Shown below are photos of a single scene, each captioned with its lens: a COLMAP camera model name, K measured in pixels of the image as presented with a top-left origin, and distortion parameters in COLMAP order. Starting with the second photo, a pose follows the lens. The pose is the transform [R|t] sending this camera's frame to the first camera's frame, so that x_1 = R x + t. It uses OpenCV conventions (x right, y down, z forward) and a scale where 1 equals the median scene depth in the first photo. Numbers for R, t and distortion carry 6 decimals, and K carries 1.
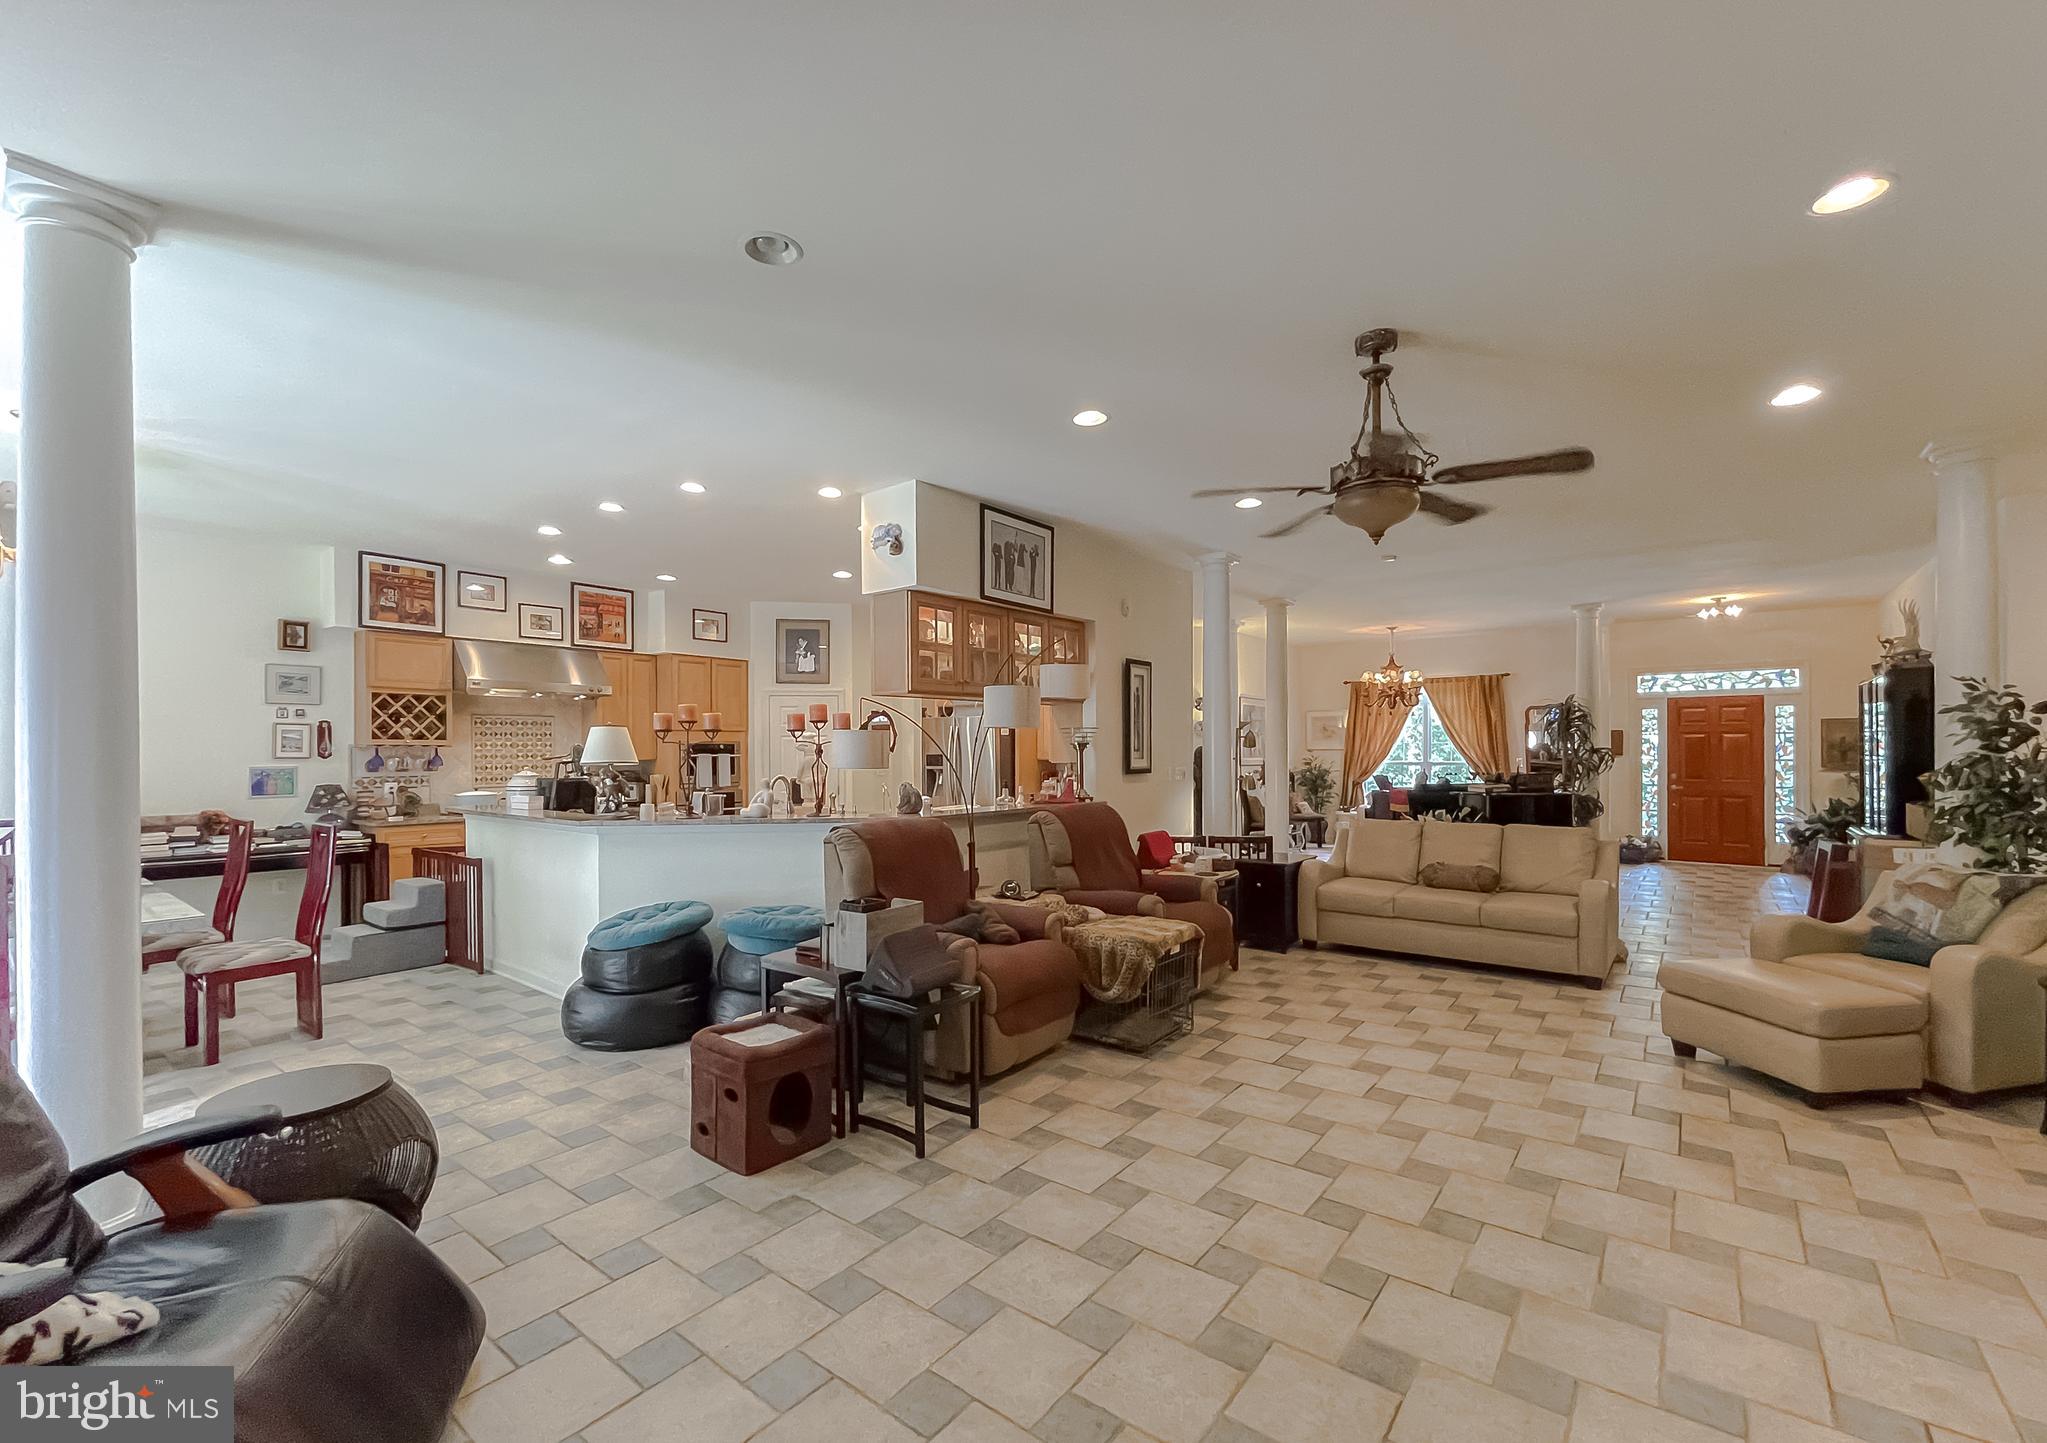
lens RADIAL K [[878.5, 0, 1021.3], [0, 878.5, 753.4], [0, 0, 1]] dist [0.000492, 0.000054]
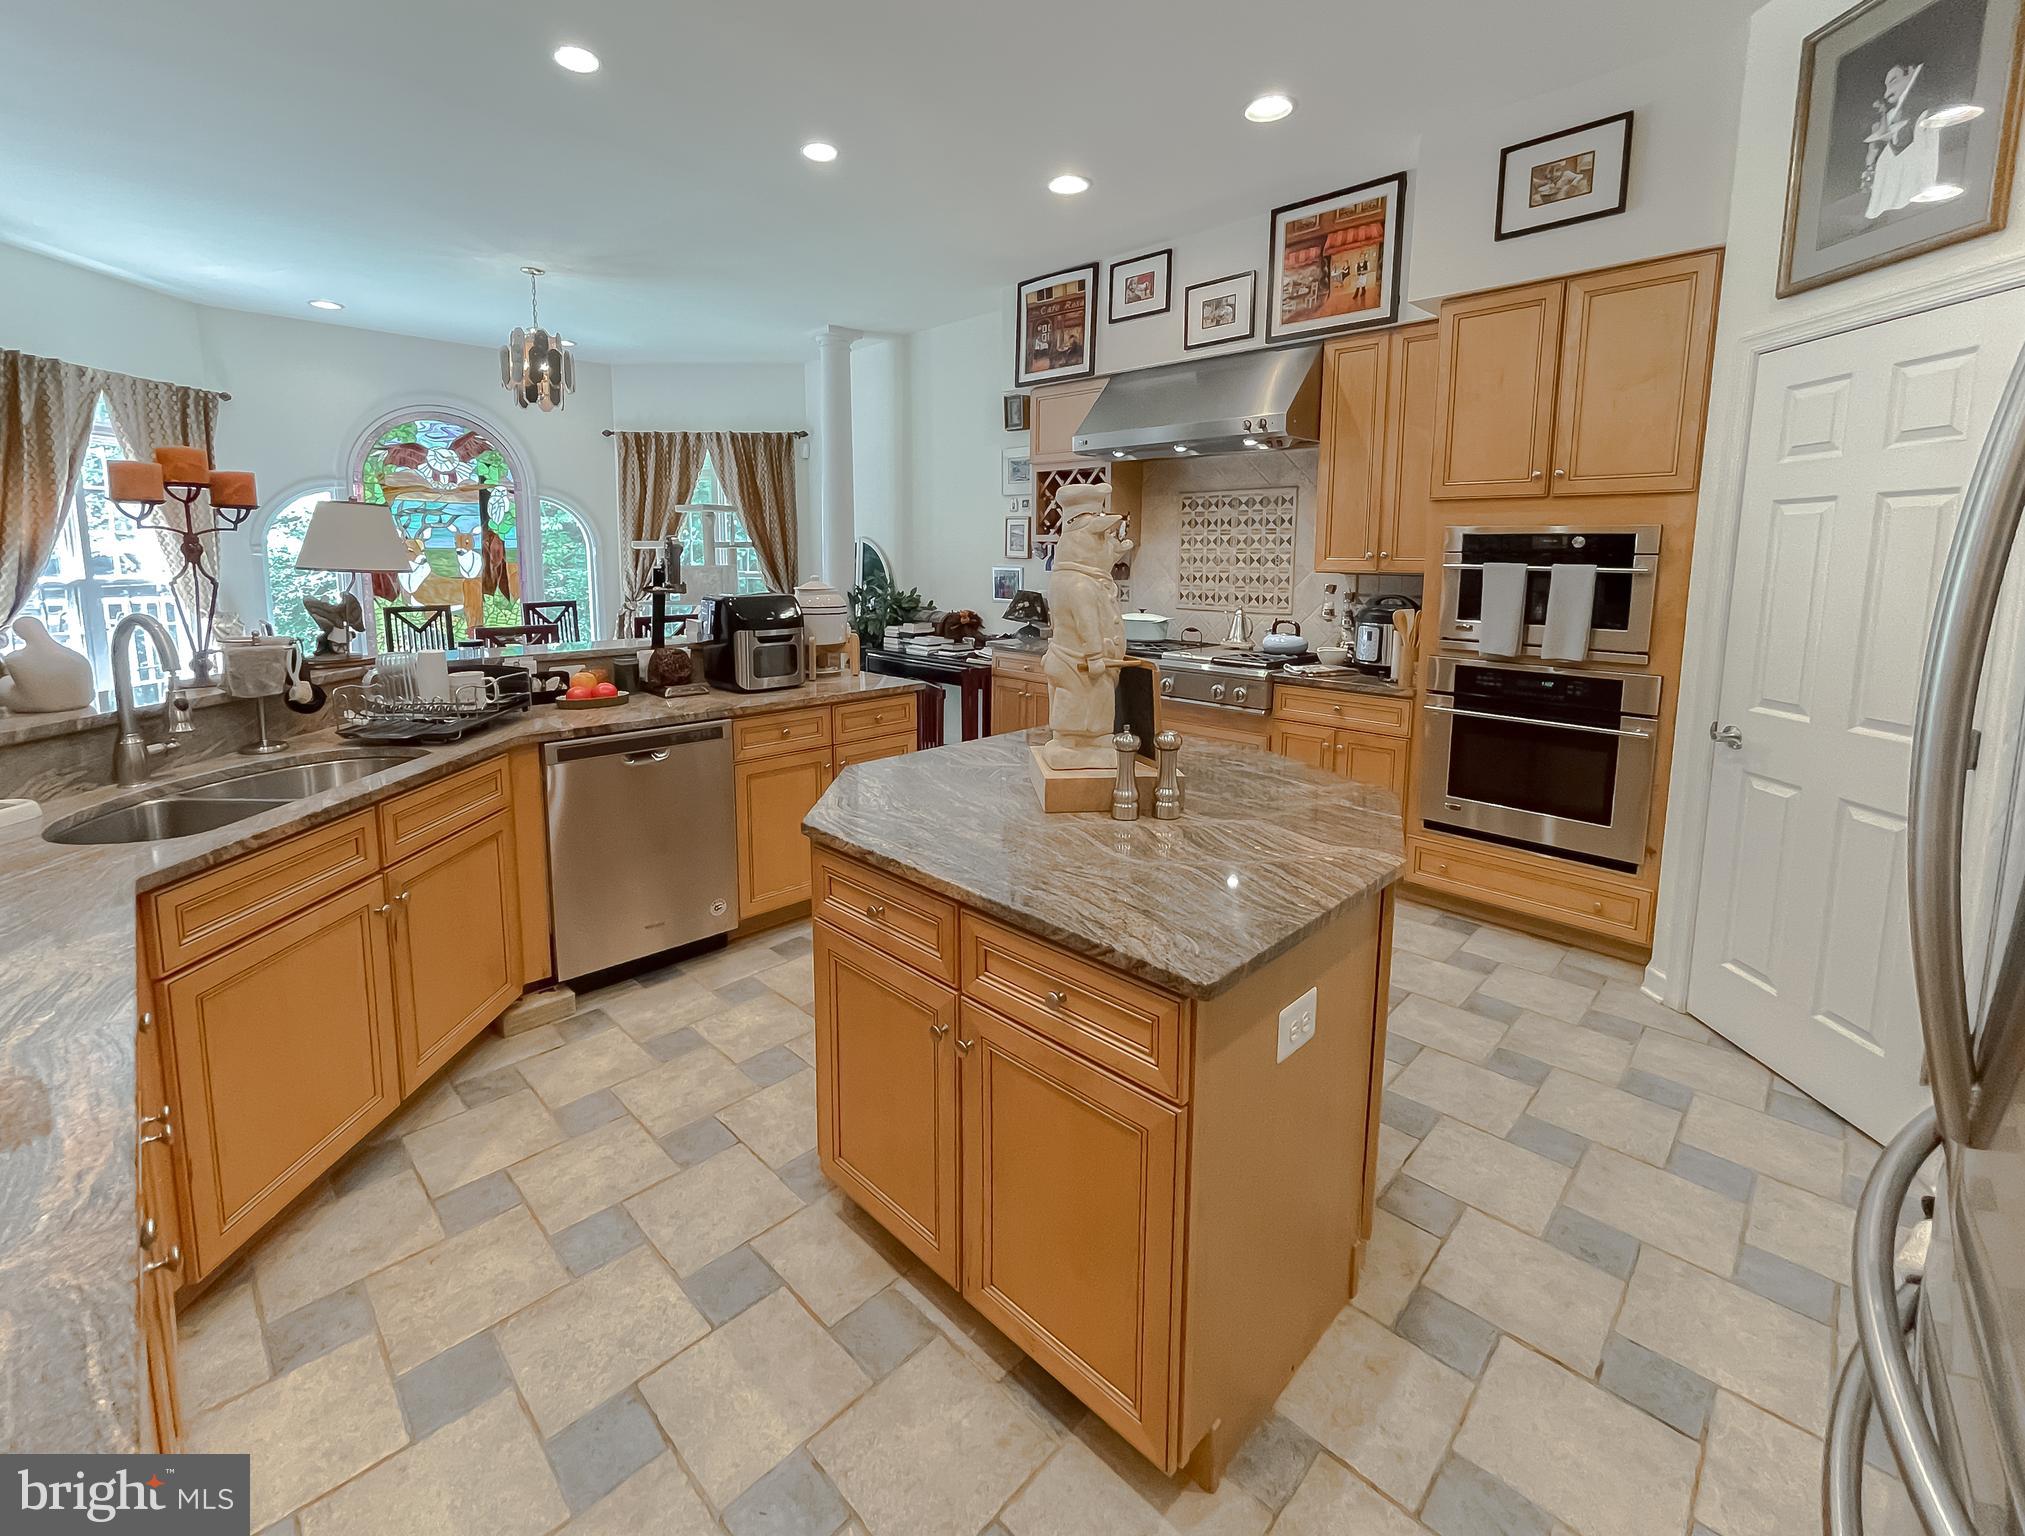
lens RADIAL K [[881.8, 0, 1009.7], [0, 881.8, 642.5], [0, 0, 1]] dist [-0.000566, 0.008430]
pose [[-0.120851, 0.108896, -0.986680, 0.030594], [-0.008420, 0.993817, 0.110715, -0.006932], [0.992635, 0.021688, -0.119187, 1.078130]]
